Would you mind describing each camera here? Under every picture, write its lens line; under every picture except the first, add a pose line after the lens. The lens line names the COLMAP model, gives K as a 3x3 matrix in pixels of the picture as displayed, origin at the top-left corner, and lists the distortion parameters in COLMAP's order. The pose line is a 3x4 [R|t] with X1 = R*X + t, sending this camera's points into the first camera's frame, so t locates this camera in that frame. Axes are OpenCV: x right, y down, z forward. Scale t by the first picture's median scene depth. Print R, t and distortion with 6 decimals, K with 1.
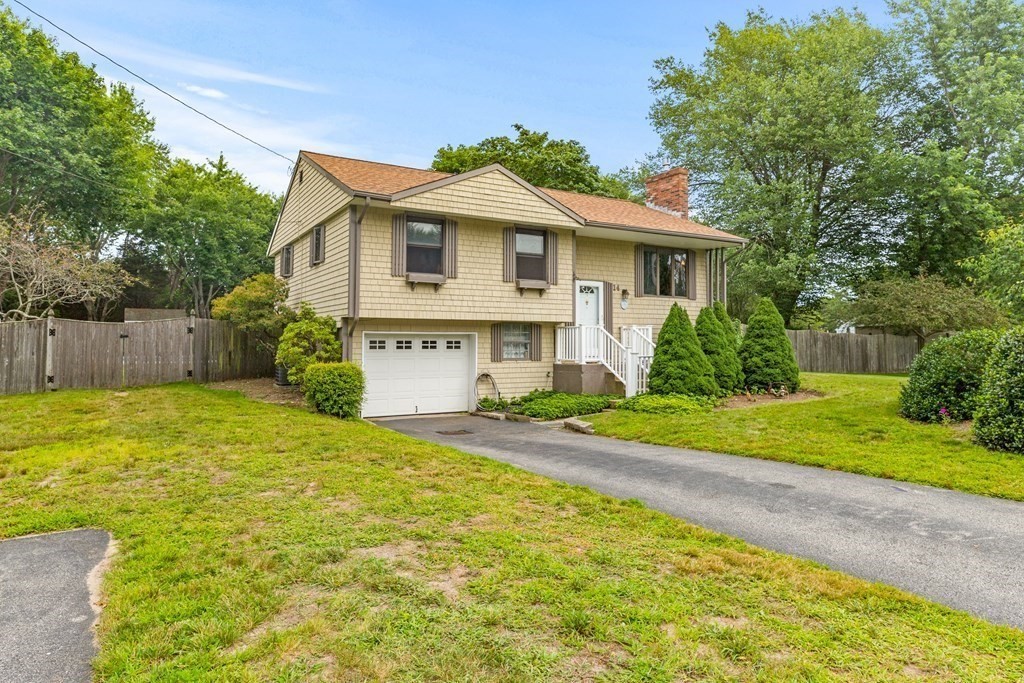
lens RADIAL K [[630.8, 0, 512.6], [0, 630.8, 342.2], [0, 0, 1]] dist [-0.001206, -0.004829]
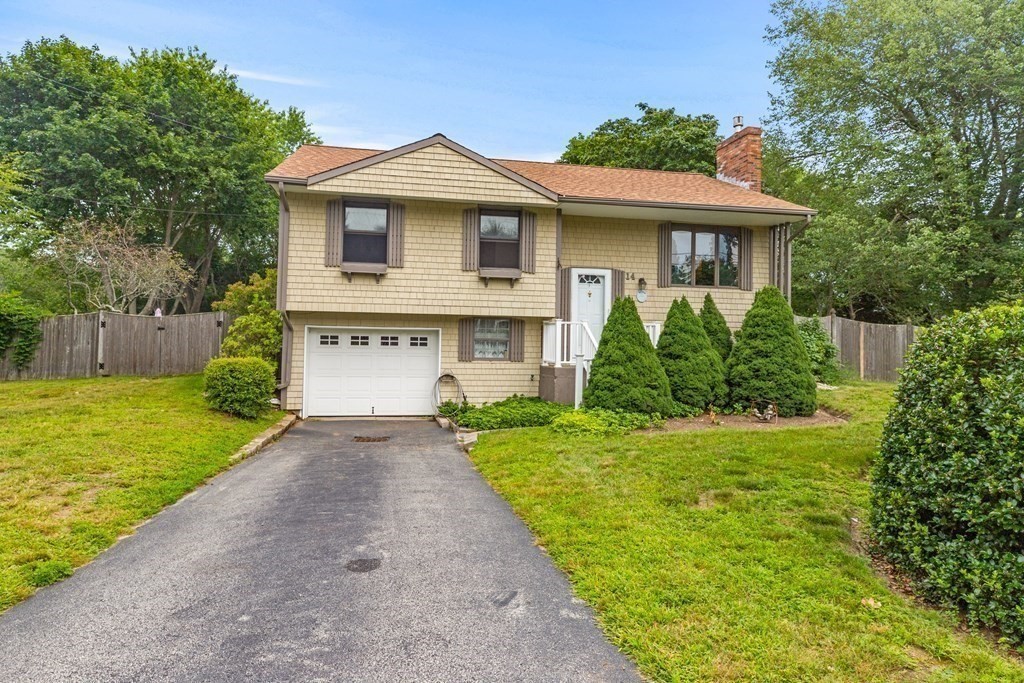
lens RADIAL K [[628.3, 0, 512.0], [0, 628.3, 339.6], [0, 0, 1]] dist [0.000912, -0.001292]
pose [[0.940504, 0.015853, -0.339412, 0.338027], [-0.016708, 0.999860, 0.000401, -0.001258], [0.339371, 0.005294, 0.940638, 0.191840]]
